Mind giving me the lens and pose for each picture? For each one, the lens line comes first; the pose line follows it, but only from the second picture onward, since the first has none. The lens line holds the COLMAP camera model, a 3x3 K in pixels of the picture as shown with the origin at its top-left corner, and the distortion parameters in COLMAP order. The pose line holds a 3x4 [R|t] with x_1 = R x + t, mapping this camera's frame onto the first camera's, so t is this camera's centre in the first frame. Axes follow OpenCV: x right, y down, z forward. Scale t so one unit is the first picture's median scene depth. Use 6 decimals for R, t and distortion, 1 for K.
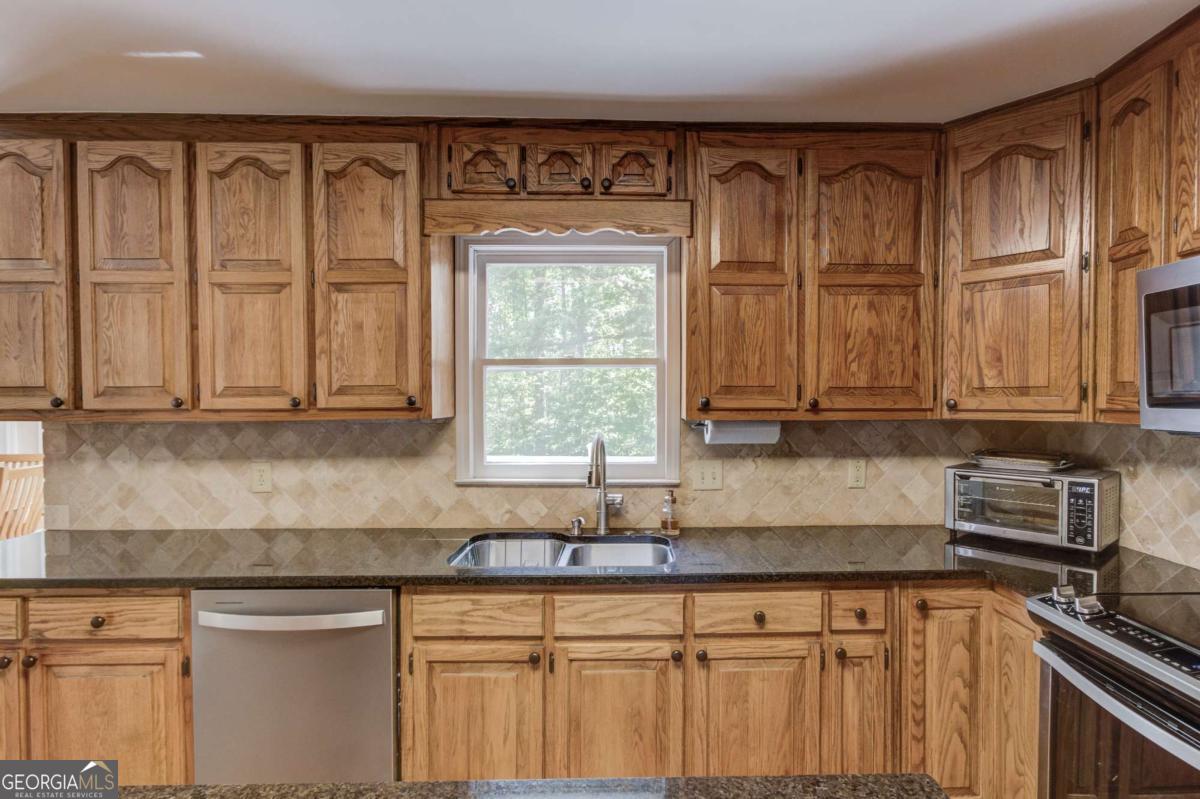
lens RADIAL K [[572.3, 0, 604.3], [0, 572.3, 404.0], [0, 0, 1]] dist [-0.016307, 0.025447]
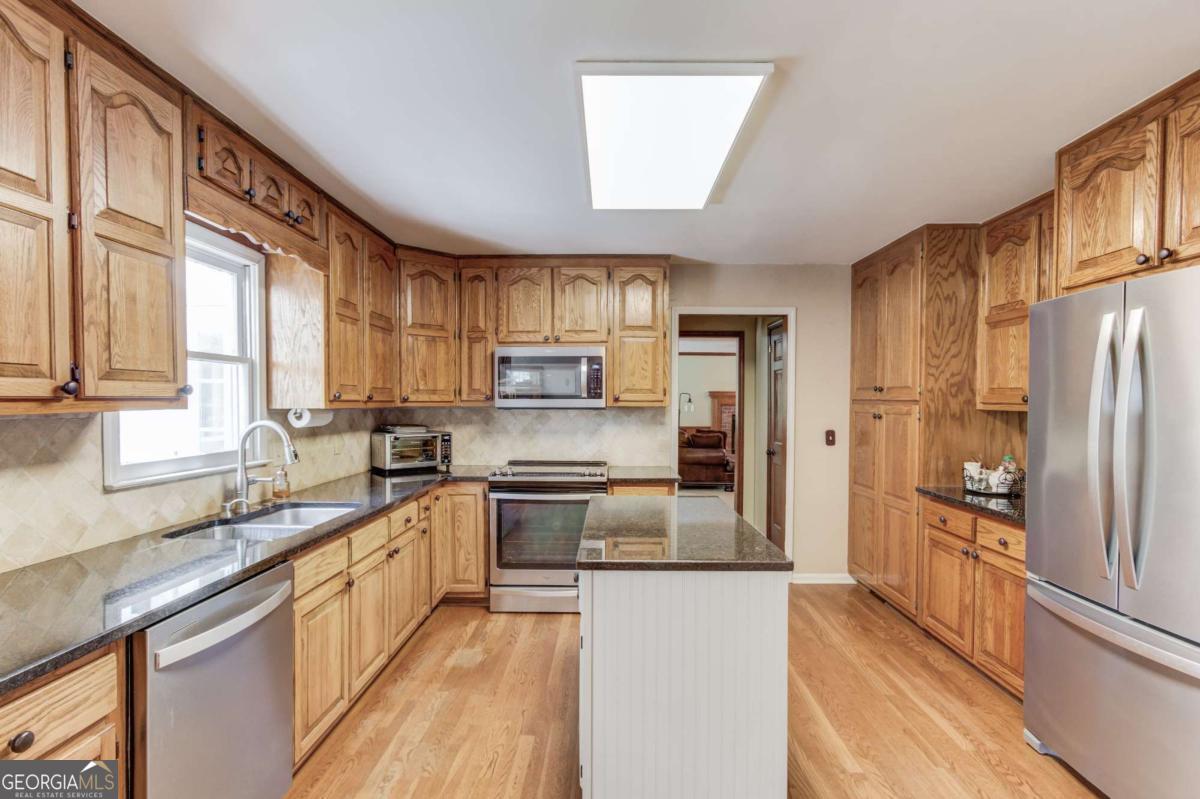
lens RADIAL K [[572.3, 0, 604.3], [0, 572.3, 404.0], [0, 0, 1]] dist [-0.016307, 0.025447]
pose [[0.048610, -0.002226, 0.998815, -1.230193], [0.005413, 0.999983, 0.001966, 0.019387], [-0.998803, 0.005311, 0.048622, 0.277831]]
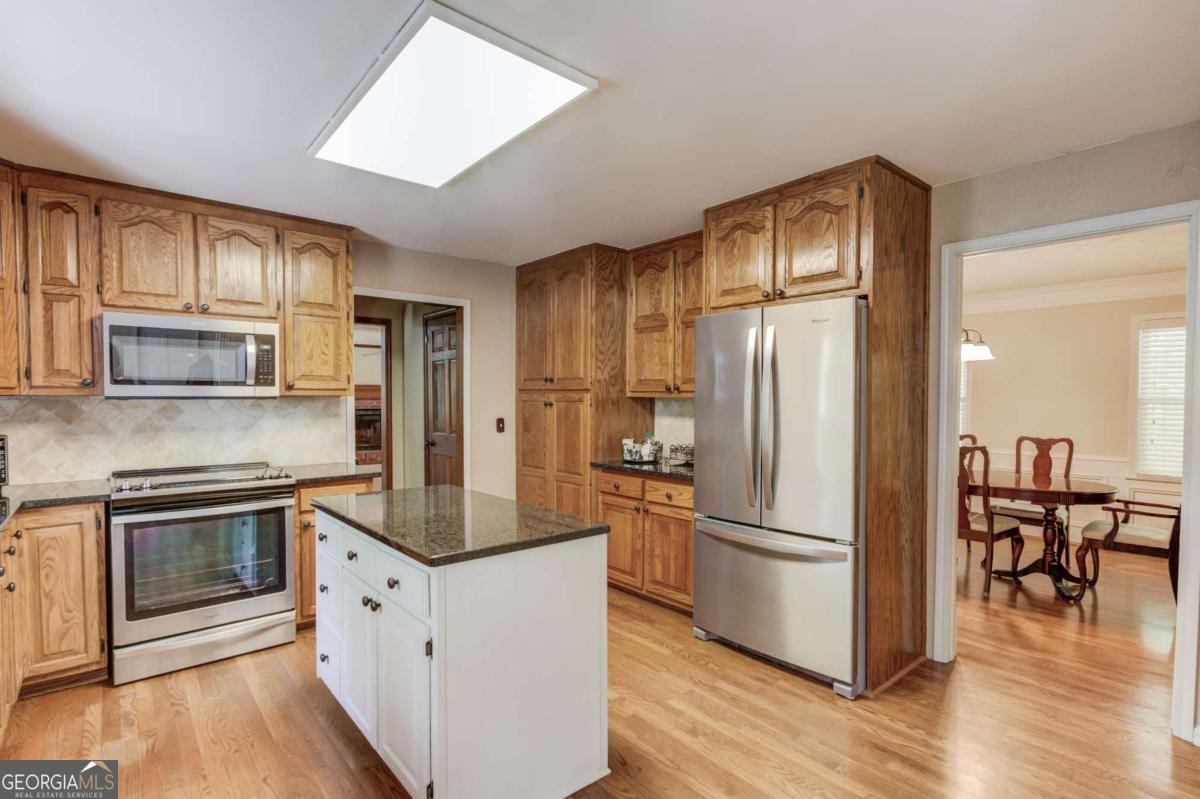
lens RADIAL K [[572.3, 0, 604.3], [0, 572.3, 404.0], [0, 0, 1]] dist [-0.016307, 0.025447]
pose [[-0.610404, -0.008773, 0.792041, -1.127152], [0.007169, 0.999837, 0.016600, 0.036209], [-0.792058, 0.015811, -0.610242, 0.639123]]
